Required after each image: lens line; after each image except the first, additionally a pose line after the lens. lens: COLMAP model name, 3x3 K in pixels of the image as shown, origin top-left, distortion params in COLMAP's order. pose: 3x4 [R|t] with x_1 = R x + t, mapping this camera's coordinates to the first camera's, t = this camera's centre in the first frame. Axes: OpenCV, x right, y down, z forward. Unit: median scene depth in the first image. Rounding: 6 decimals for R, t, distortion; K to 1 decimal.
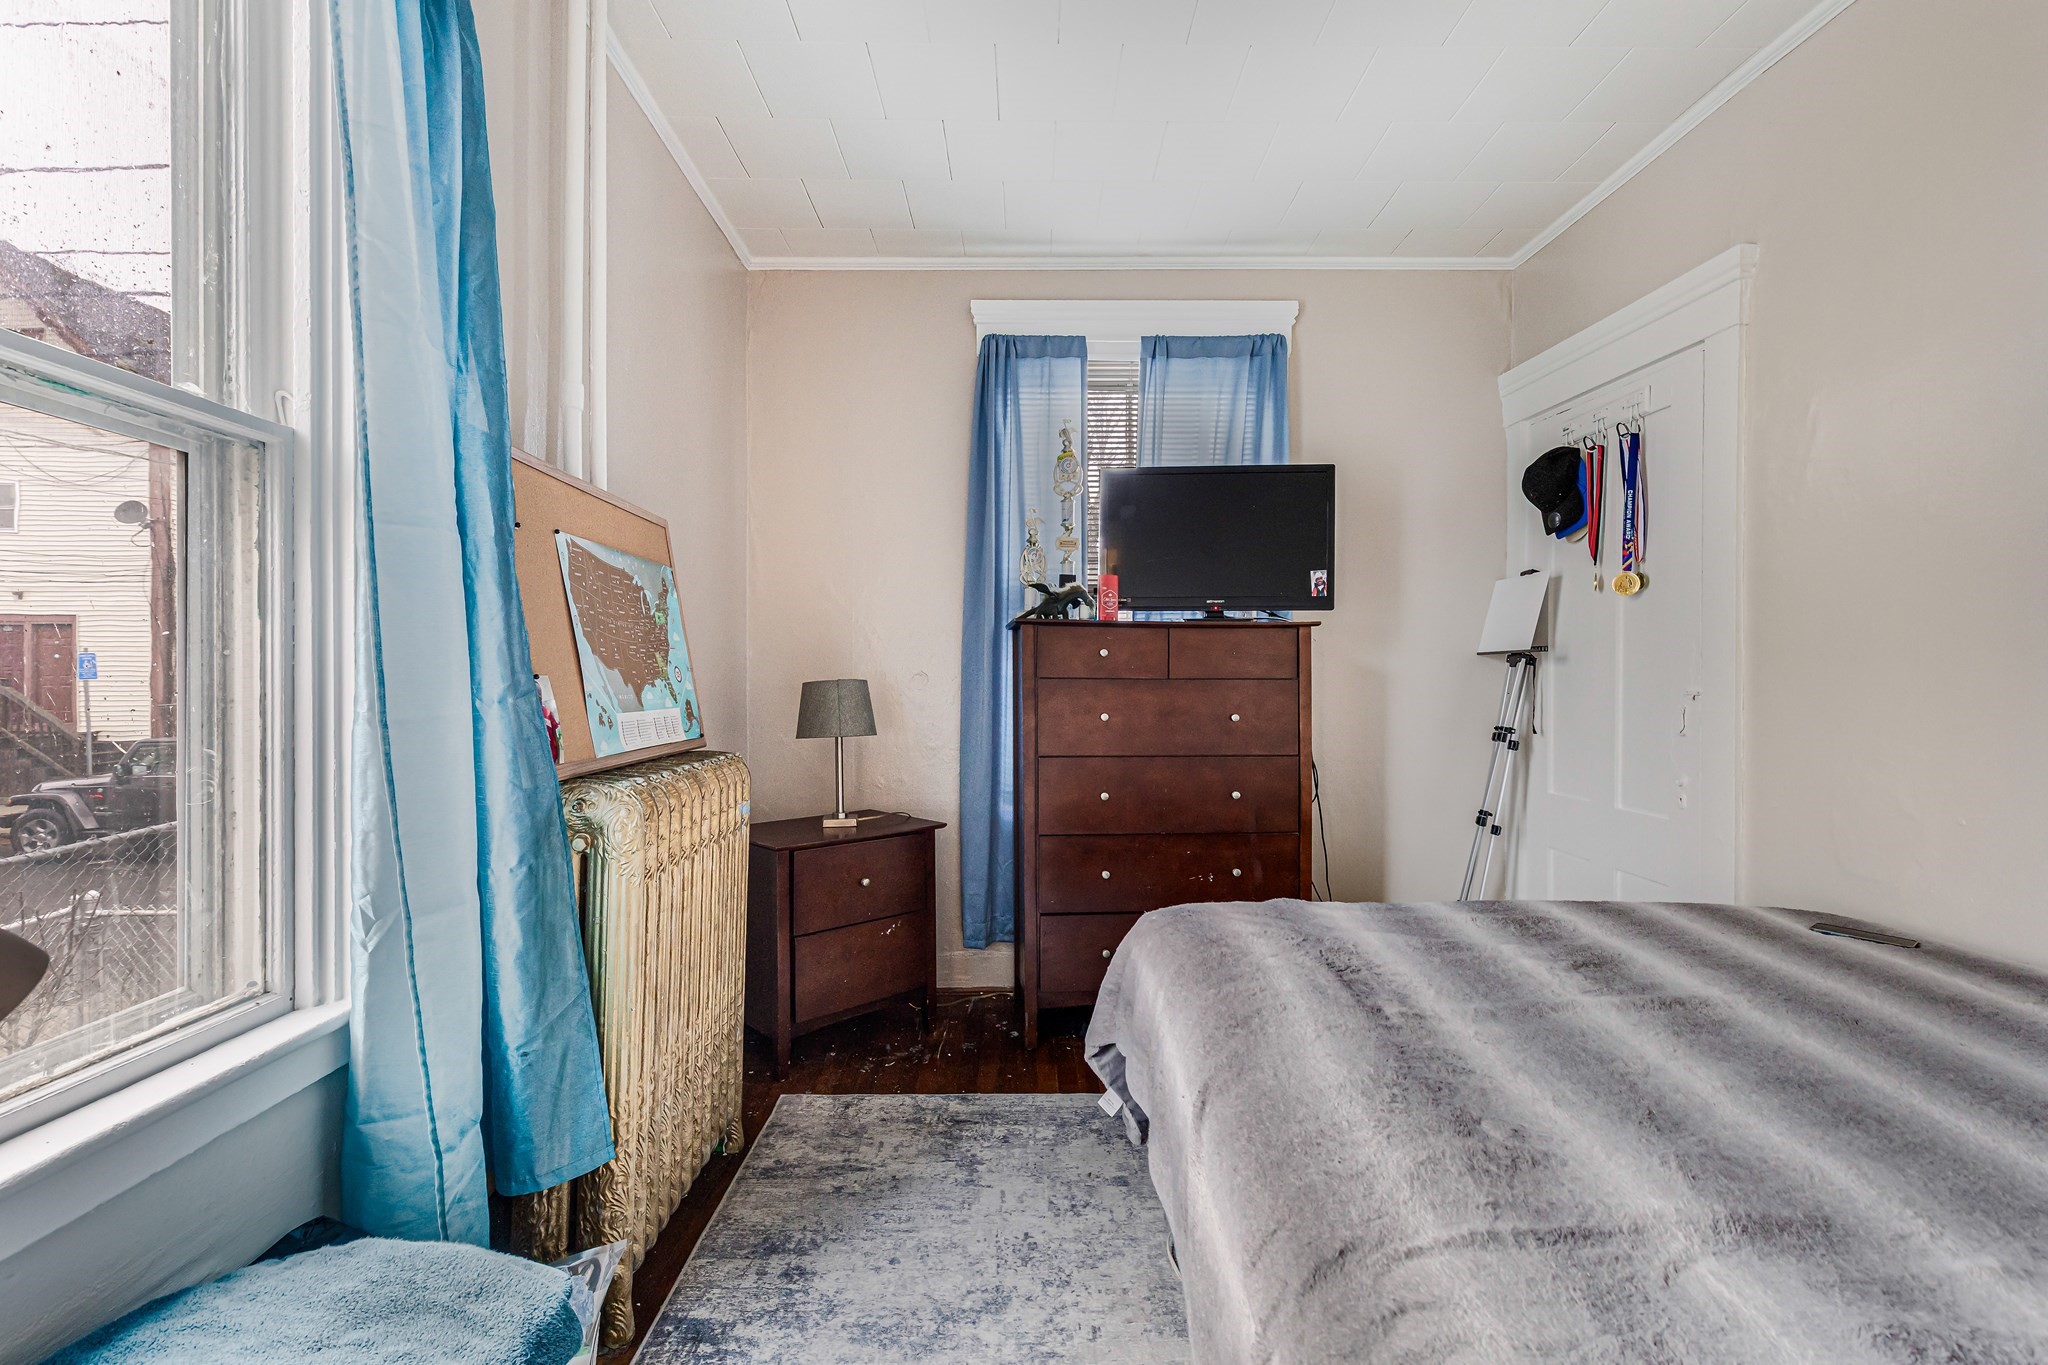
lens RADIAL K [[954.2, 0, 1020.2], [0, 954.2, 678.1], [0, 0, 1]] dist [0.006699, -0.000618]
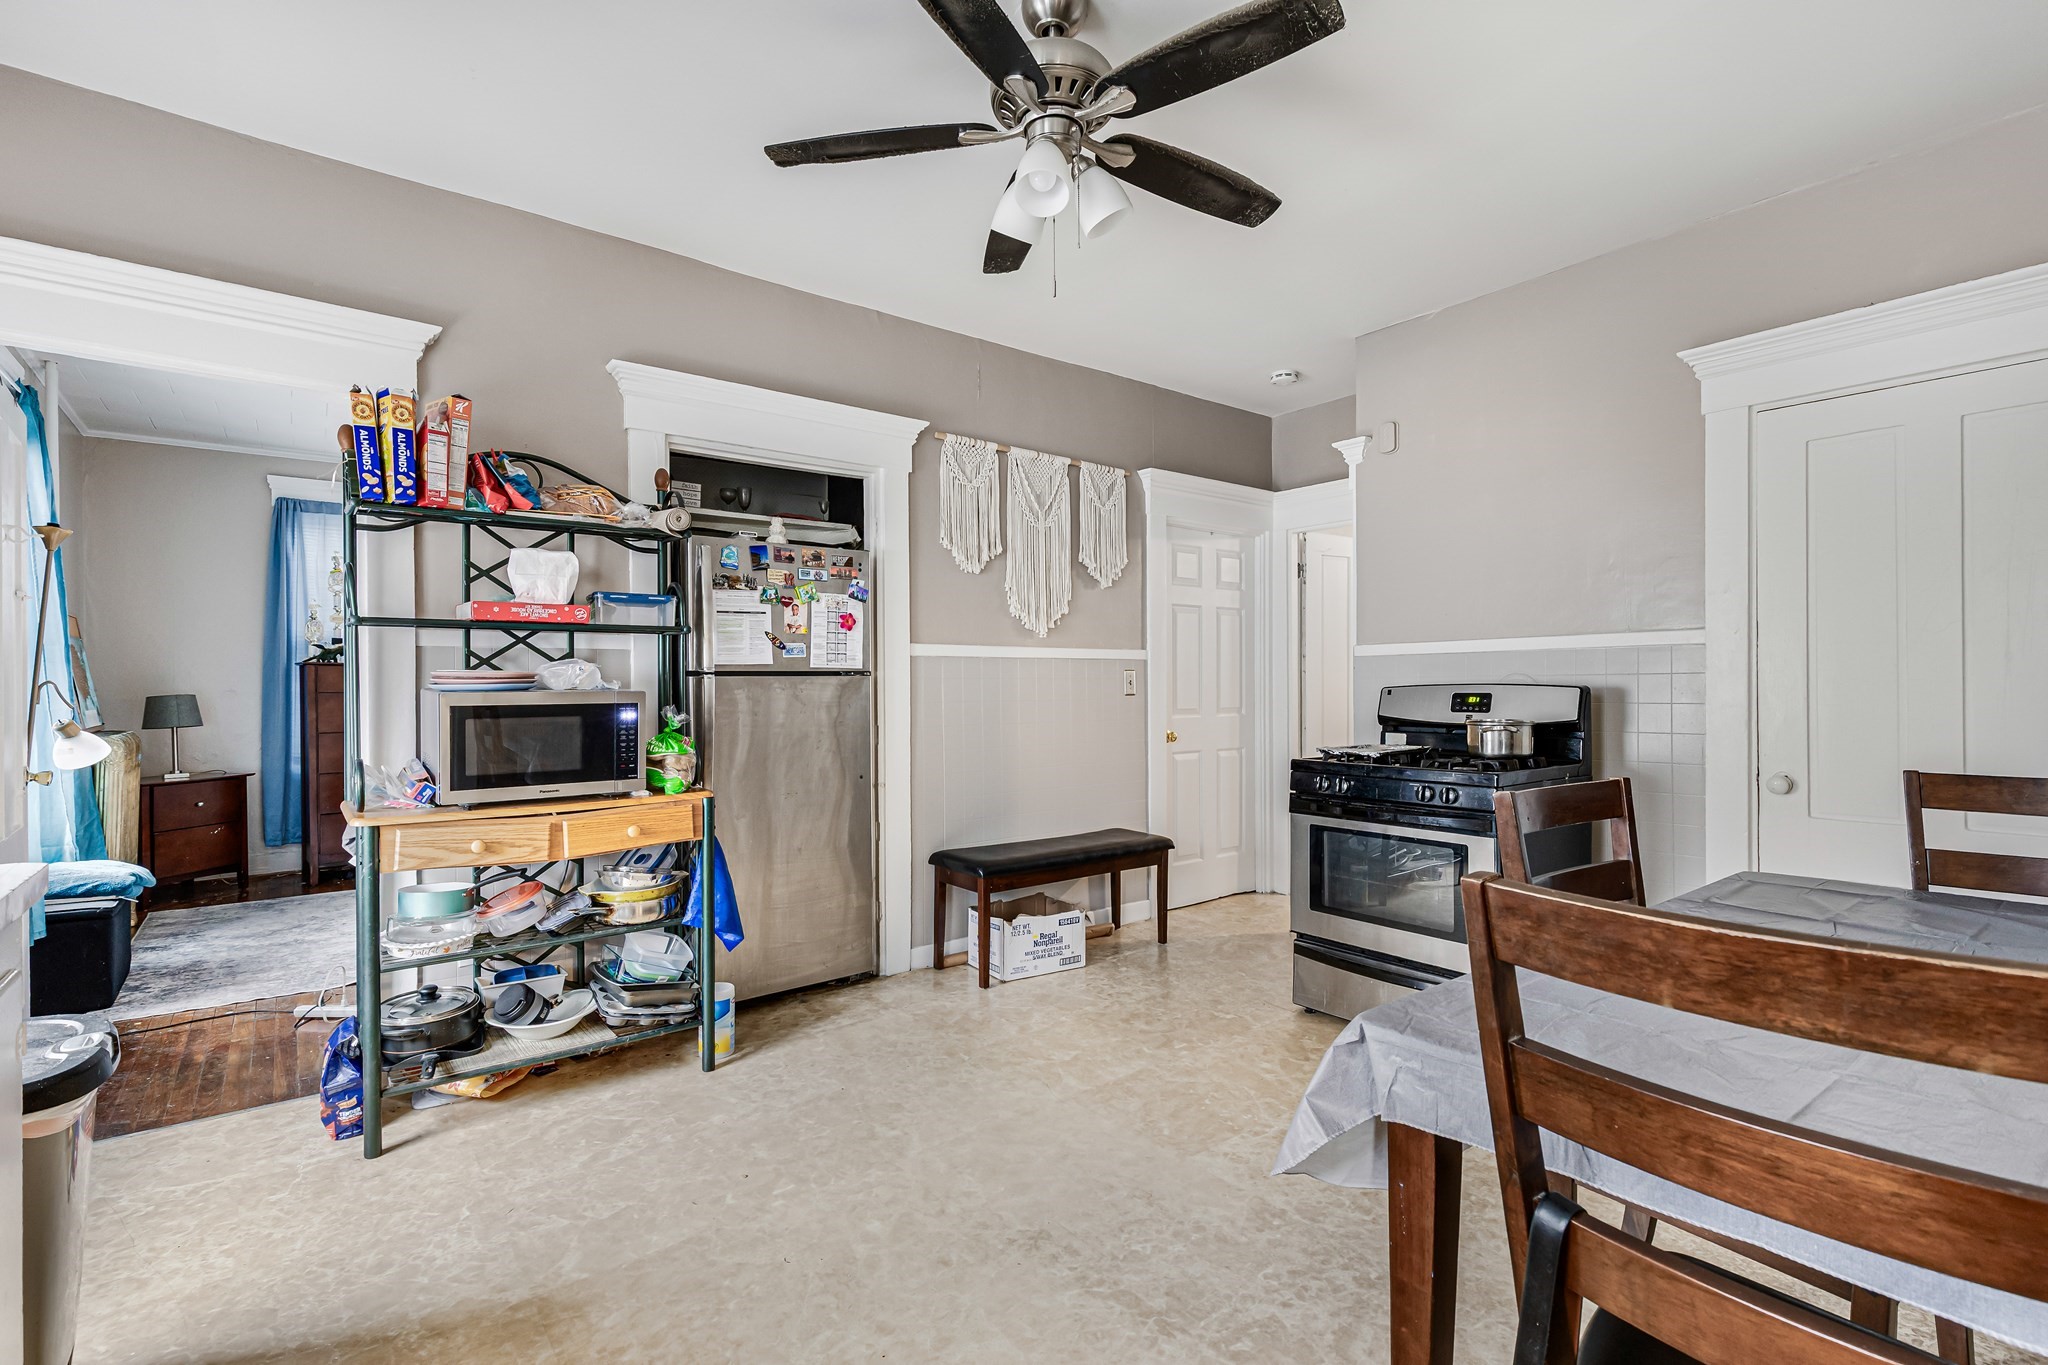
lens RADIAL K [[942.3, 0, 1056.8], [0, 942.3, 679.0], [0, 0, 1]] dist [0.003053, 0.000292]
pose [[0.778760, -0.006313, 0.627290, -0.014125], [0.010017, 0.999947, -0.002373, -0.007368], [-0.627242, 0.008132, 0.778782, -1.314400]]
